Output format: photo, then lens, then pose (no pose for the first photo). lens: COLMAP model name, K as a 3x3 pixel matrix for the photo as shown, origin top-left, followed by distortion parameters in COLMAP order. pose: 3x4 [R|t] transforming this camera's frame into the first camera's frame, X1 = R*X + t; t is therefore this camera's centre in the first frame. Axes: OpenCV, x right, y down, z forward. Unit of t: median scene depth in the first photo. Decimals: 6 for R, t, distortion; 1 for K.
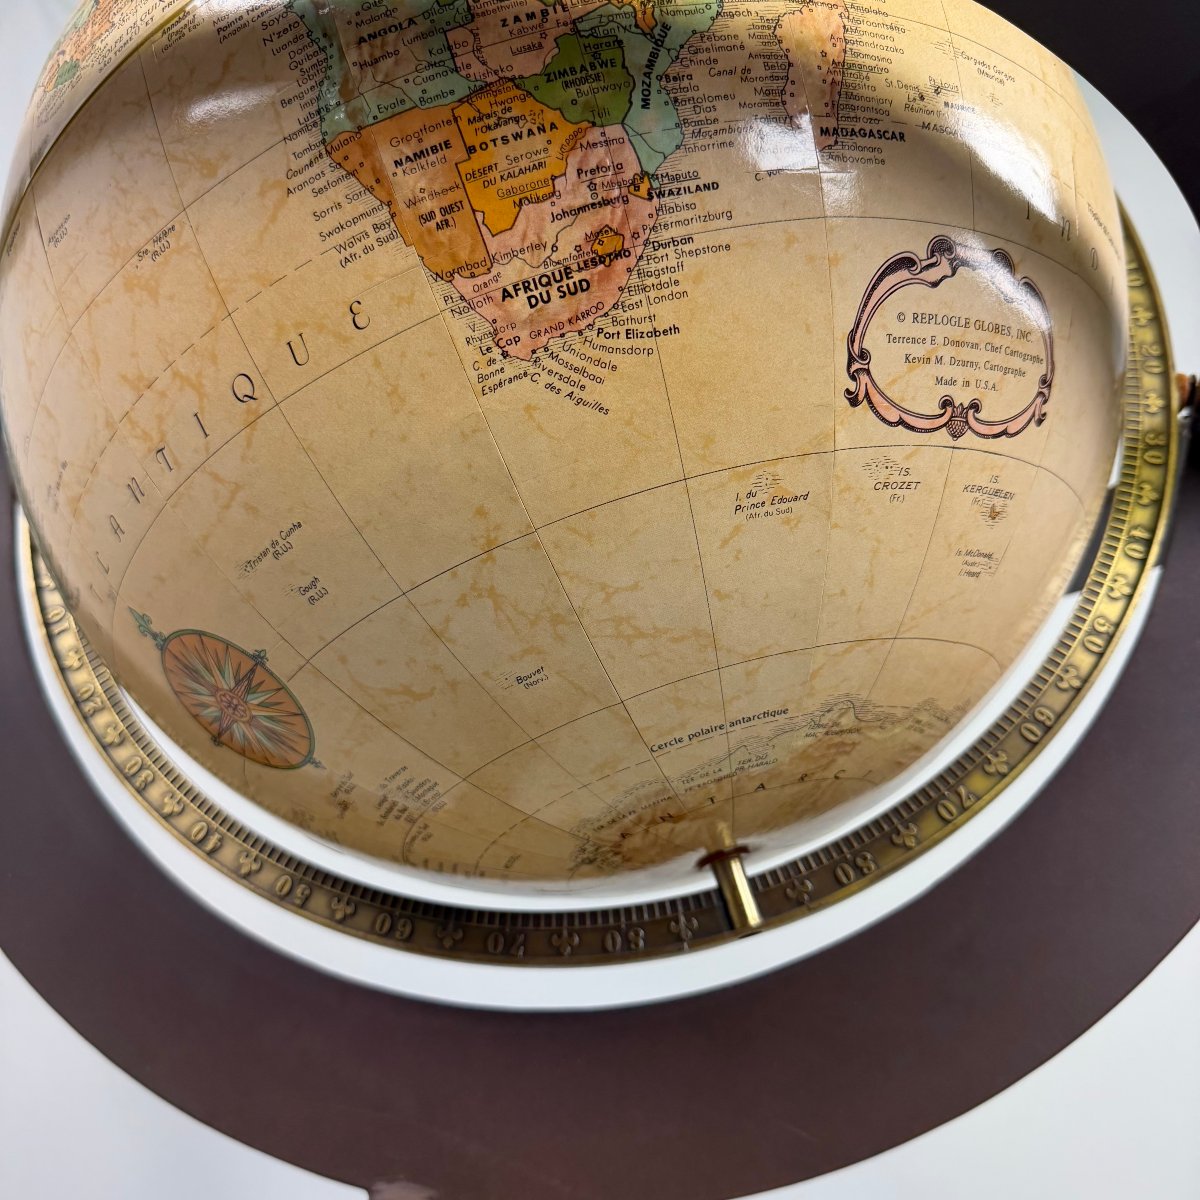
lens RADIAL K [[1113.3, 0, 597.8], [0, 1113.3, 595.3], [0, 0, 1]] dist [0.113198, -0.395370]
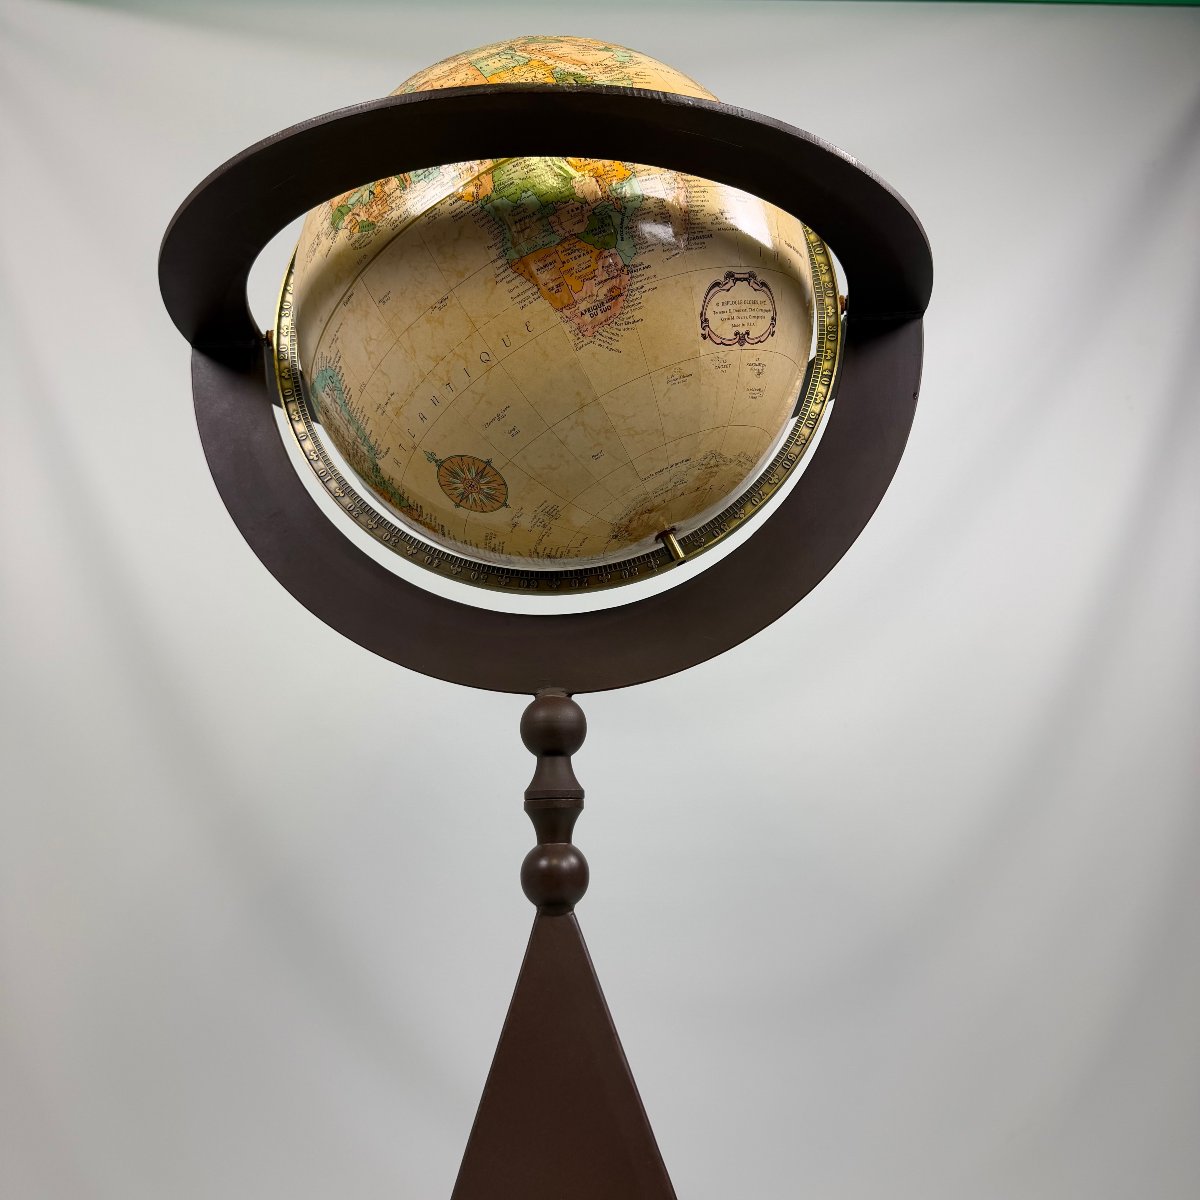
lens RADIAL K [[1113.3, 0, 597.8], [0, 1113.3, 595.3], [0, 0, 1]] dist [0.113198, -0.395370]
pose [[0.979883, -0.138409, 0.143777, -0.506718], [0.122630, 0.985954, 0.113385, 0.105575], [-0.157451, -0.093472, 0.983093, -1.704668]]
